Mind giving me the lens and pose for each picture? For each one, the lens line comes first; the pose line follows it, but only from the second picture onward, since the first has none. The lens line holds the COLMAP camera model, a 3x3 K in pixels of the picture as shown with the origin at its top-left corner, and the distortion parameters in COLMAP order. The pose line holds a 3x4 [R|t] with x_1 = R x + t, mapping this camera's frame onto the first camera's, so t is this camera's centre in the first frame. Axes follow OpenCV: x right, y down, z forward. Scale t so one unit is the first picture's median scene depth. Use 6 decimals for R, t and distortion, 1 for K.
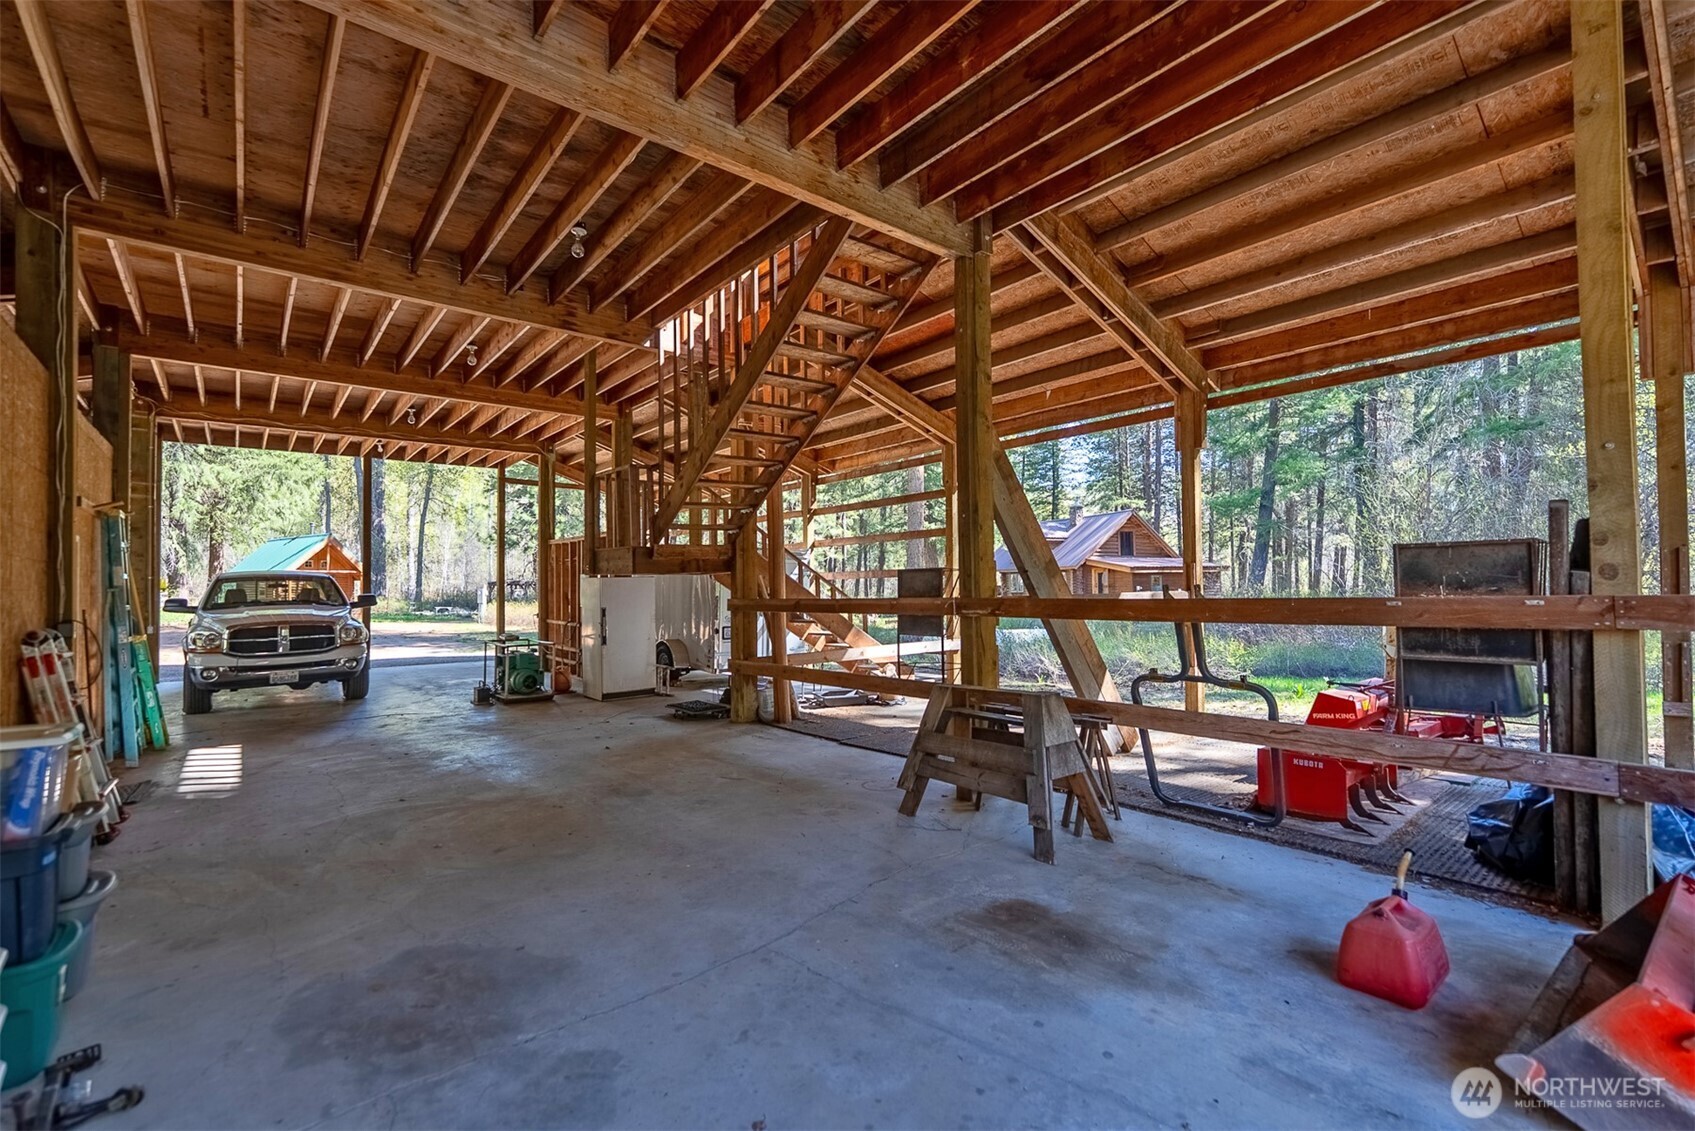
lens RADIAL K [[757.9, 0, 840.2], [0, 757.9, 575.7], [0, 0, 1]] dist [0.017874, 0.000227]
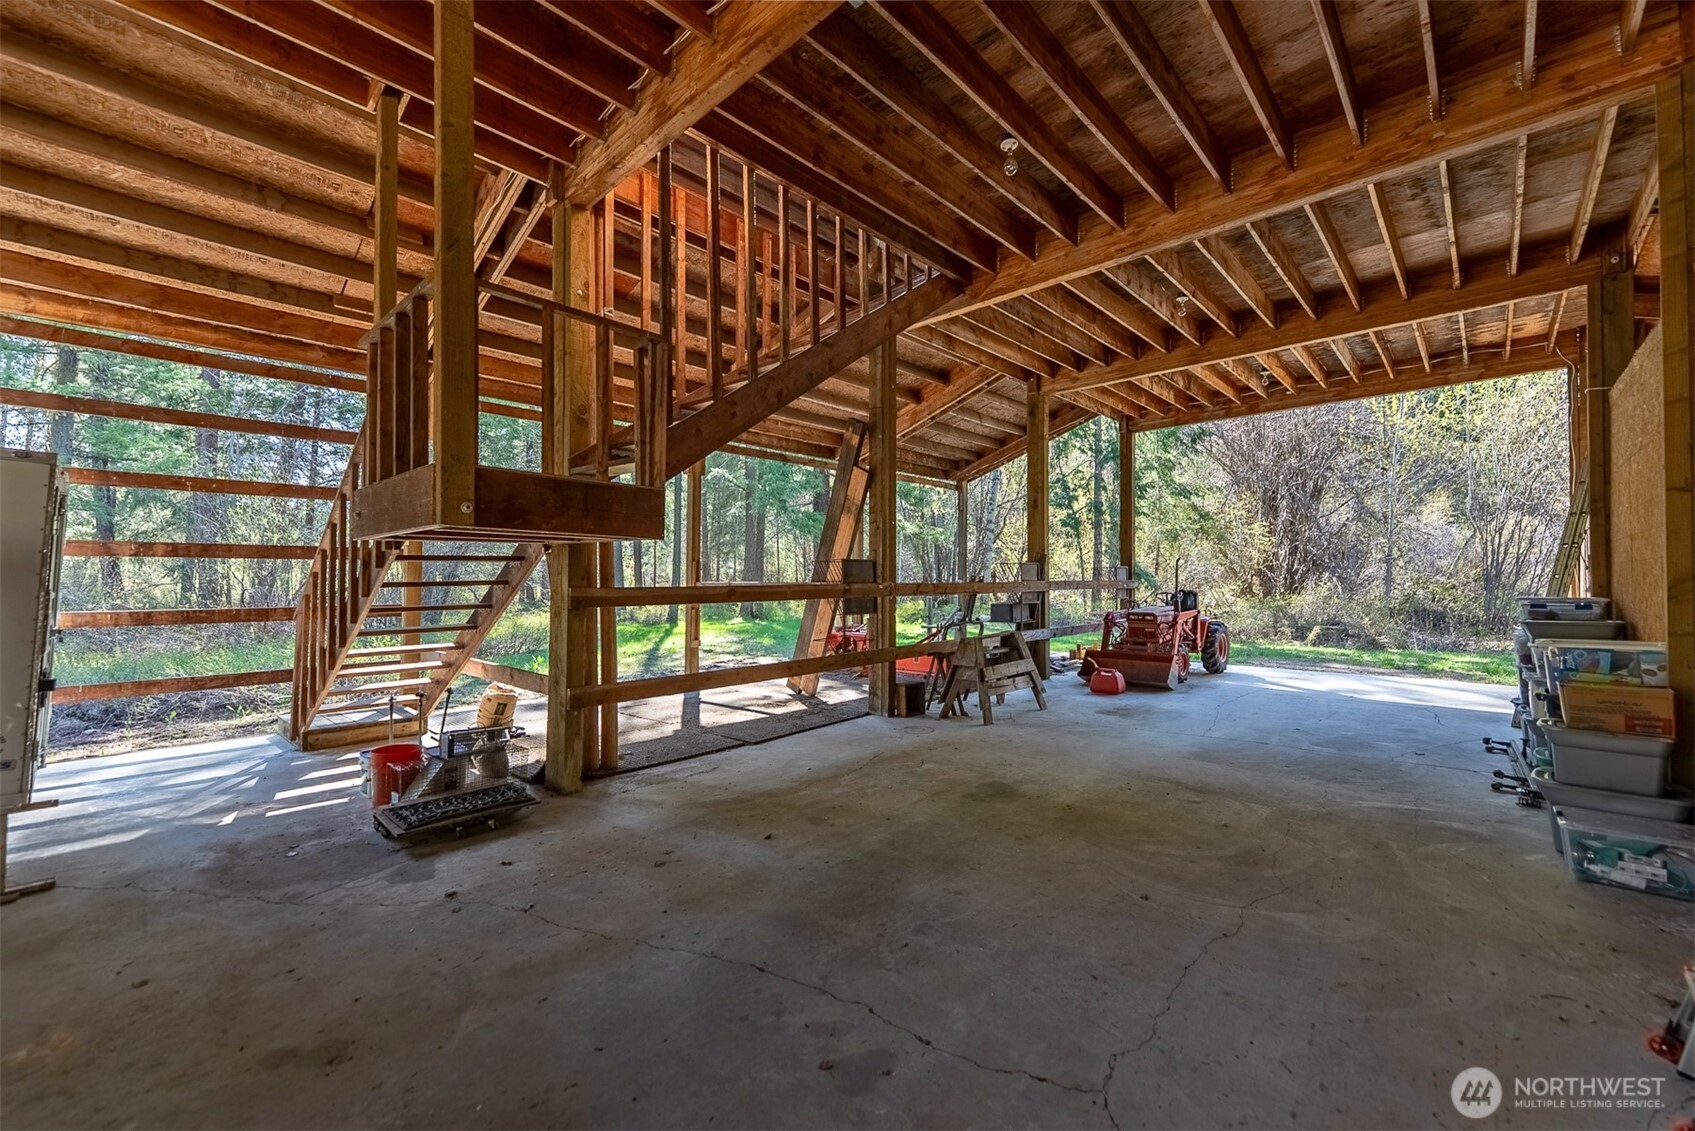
lens RADIAL K [[706.1, 0, 838.4], [0, 706.1, 569.4], [0, 0, 1]] dist [0.002419, 0.000296]
pose [[-0.157723, 0.028808, 0.987063, -1.189385], [-0.009074, 0.999490, -0.030621, 0.052176], [-0.987442, -0.013787, -0.157381, 1.439766]]
